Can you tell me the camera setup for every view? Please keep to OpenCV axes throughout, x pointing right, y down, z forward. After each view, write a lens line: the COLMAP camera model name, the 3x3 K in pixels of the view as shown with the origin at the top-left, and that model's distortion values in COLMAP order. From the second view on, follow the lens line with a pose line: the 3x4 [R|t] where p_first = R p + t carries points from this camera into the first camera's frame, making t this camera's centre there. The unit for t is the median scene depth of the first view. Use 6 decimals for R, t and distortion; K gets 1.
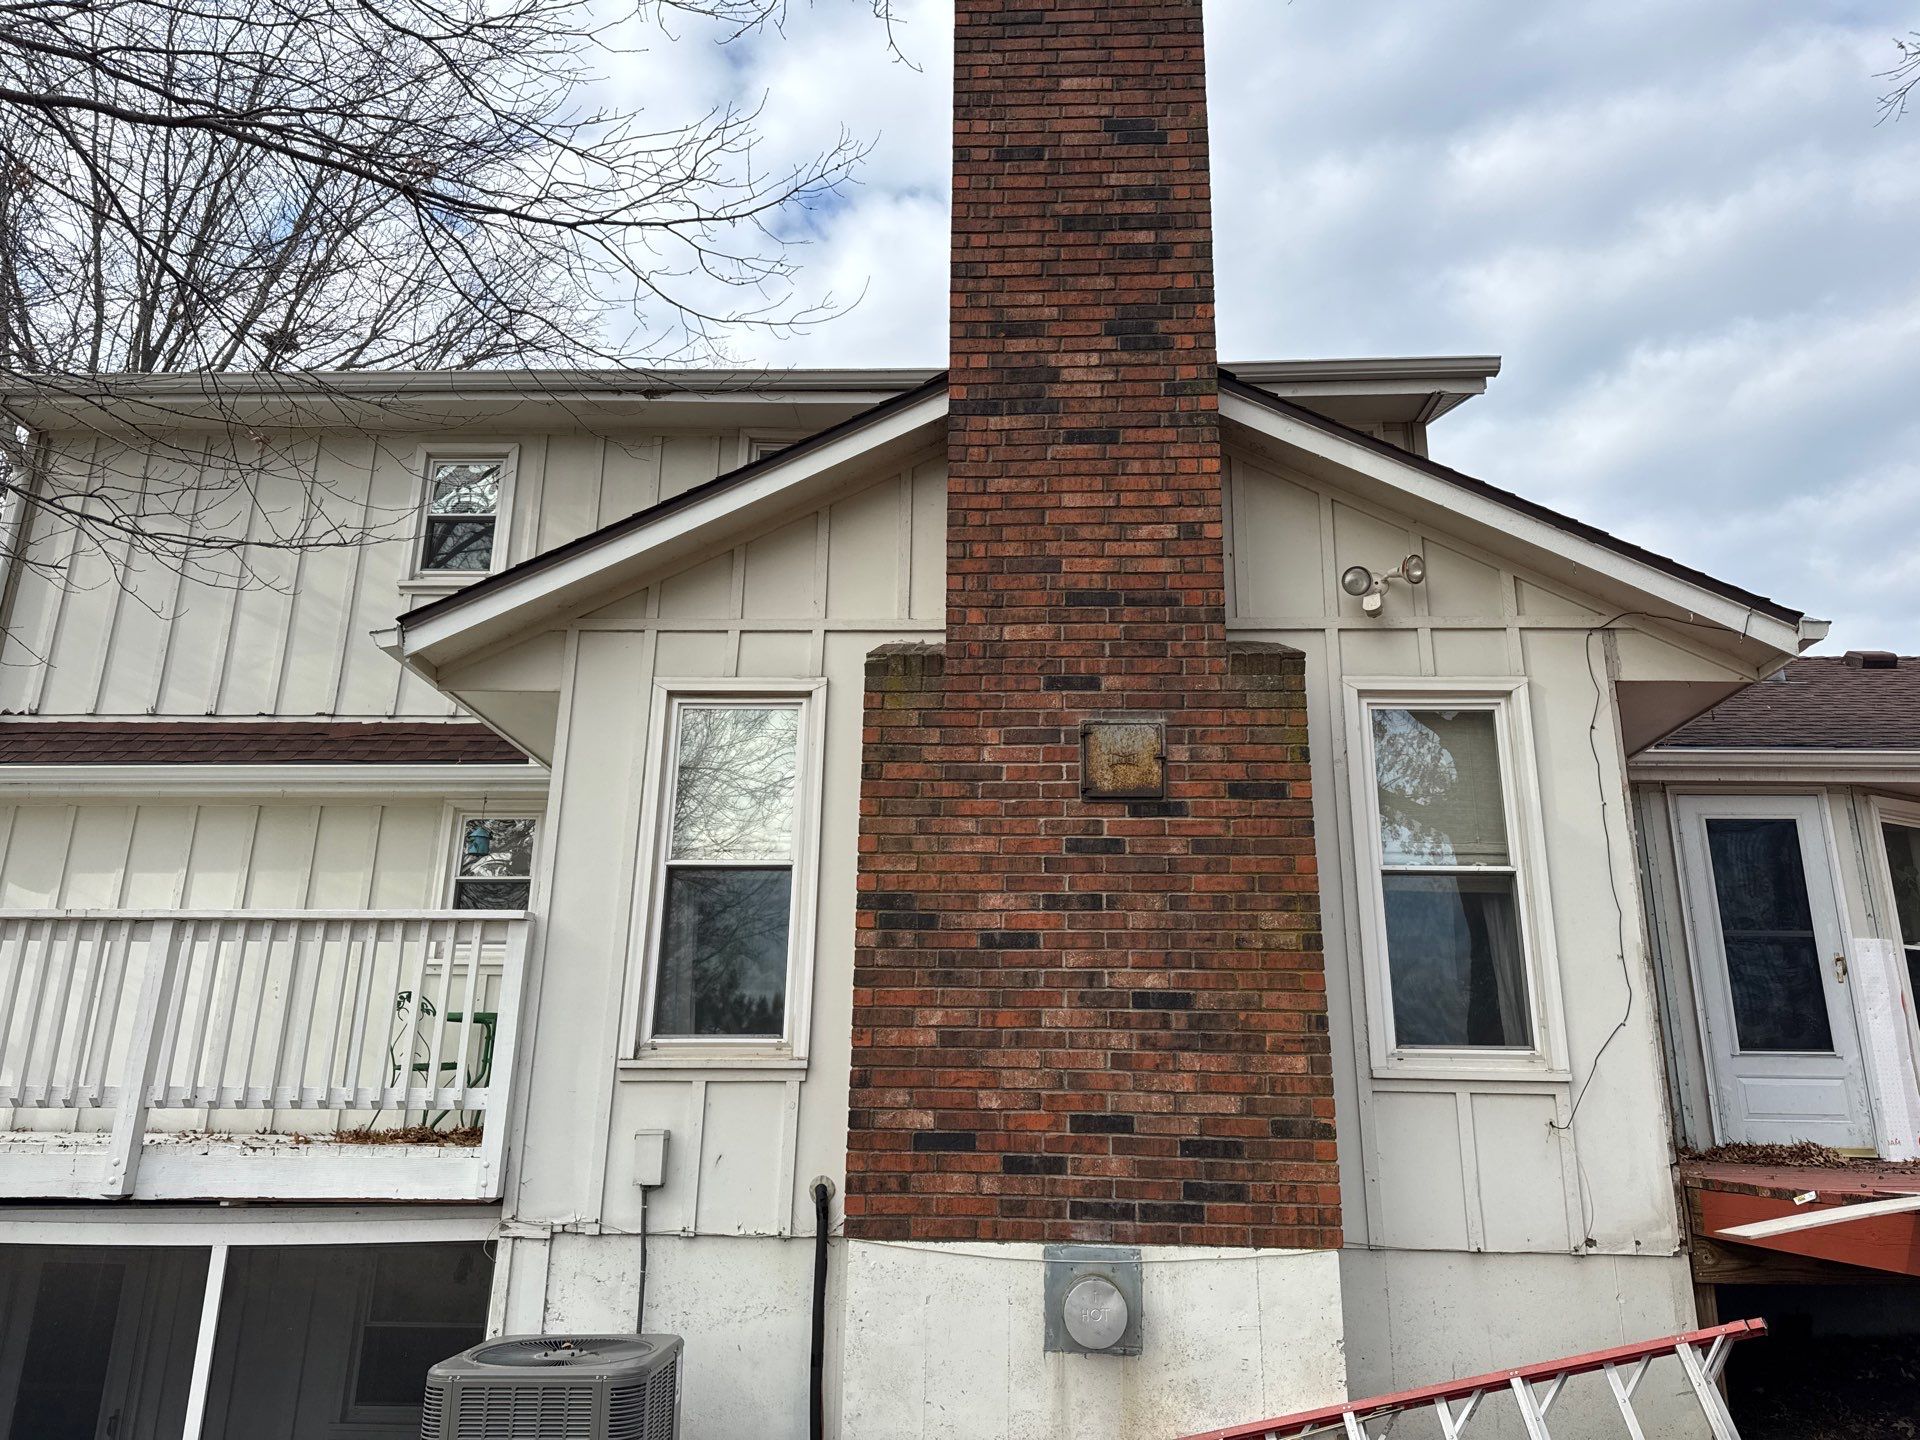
lens RADIAL K [[1321.3, 0, 964.1], [0, 1321.3, 728.1], [0, 0, 1]] dist [0.159158, -0.243942]
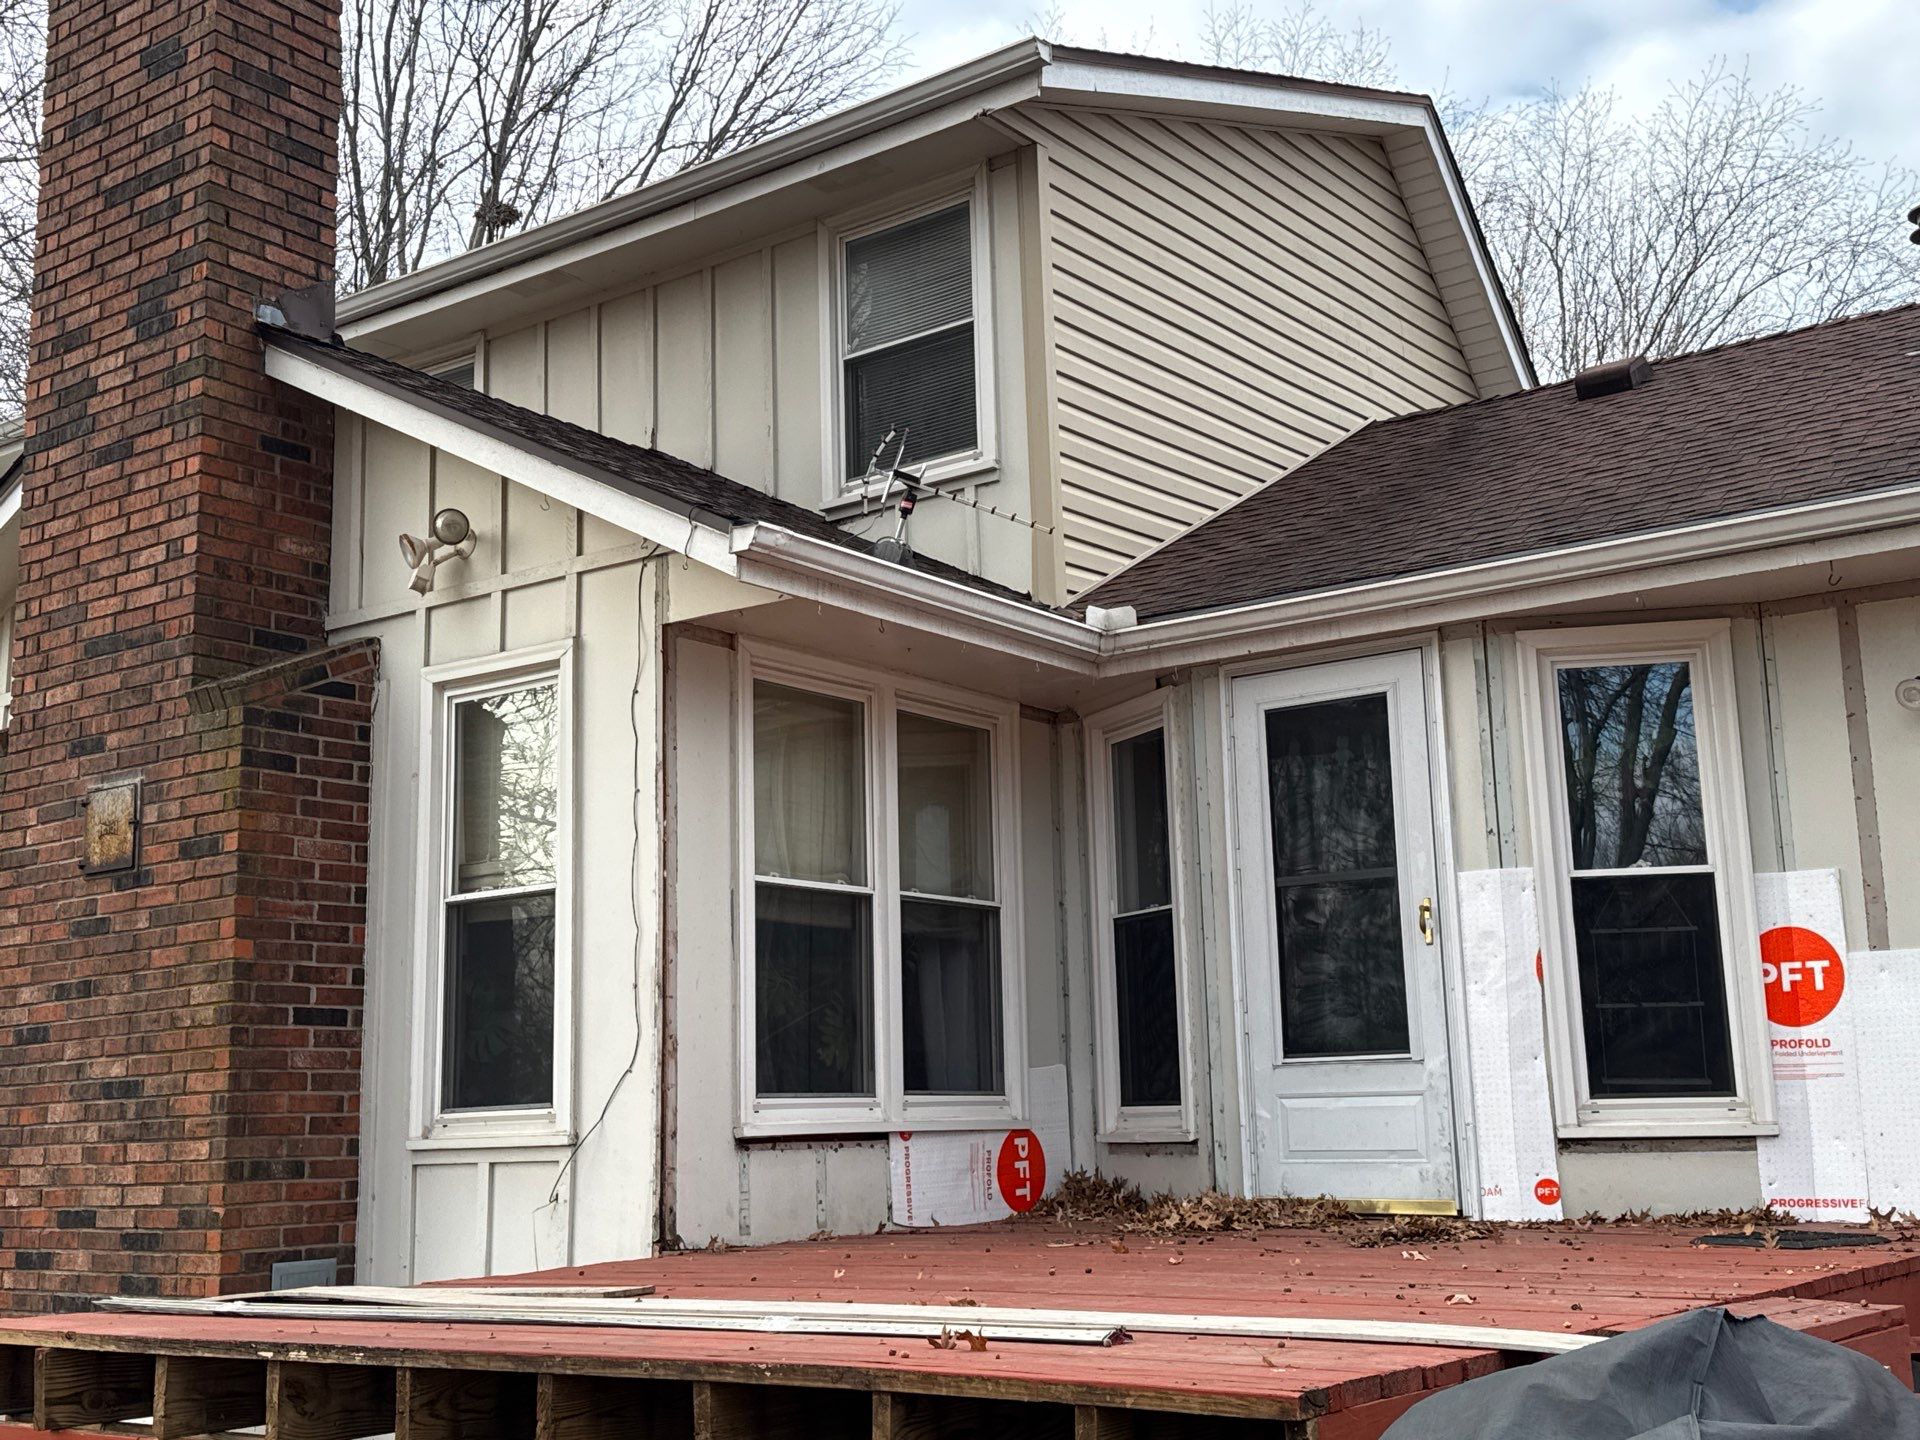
lens RADIAL K [[2210.3, 0, 946.5], [0, 2210.3, 732.0], [0, 0, 1]] dist [0.192546, -0.435827]
pose [[0.824768, -0.134492, -0.549245, 1.382522], [0.191894, 0.980235, 0.048129, -0.005253], [0.531916, -0.145092, 0.834274, 0.026501]]
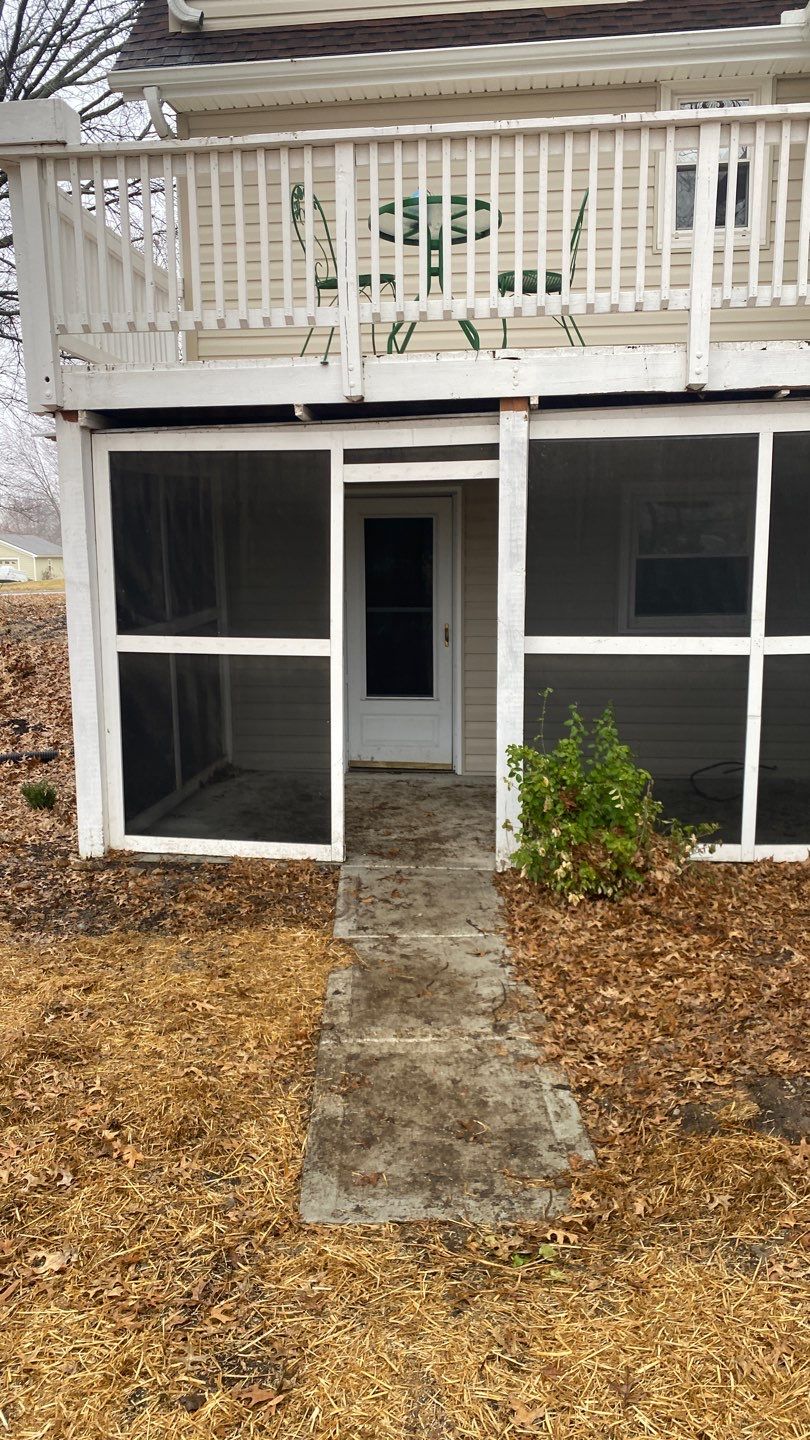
lens RADIAL K [[1083.8, 0, 405.0], [0, 1083.8, 720.0], [0, 0, 1]] dist [0.053784, -0.085846]
pose [[0.997434, -0.015162, -0.069962, -0.798430], [0.043813, 0.902191, 0.429106, 0.192203], [0.056613, -0.431070, 0.900541, 0.040147]]
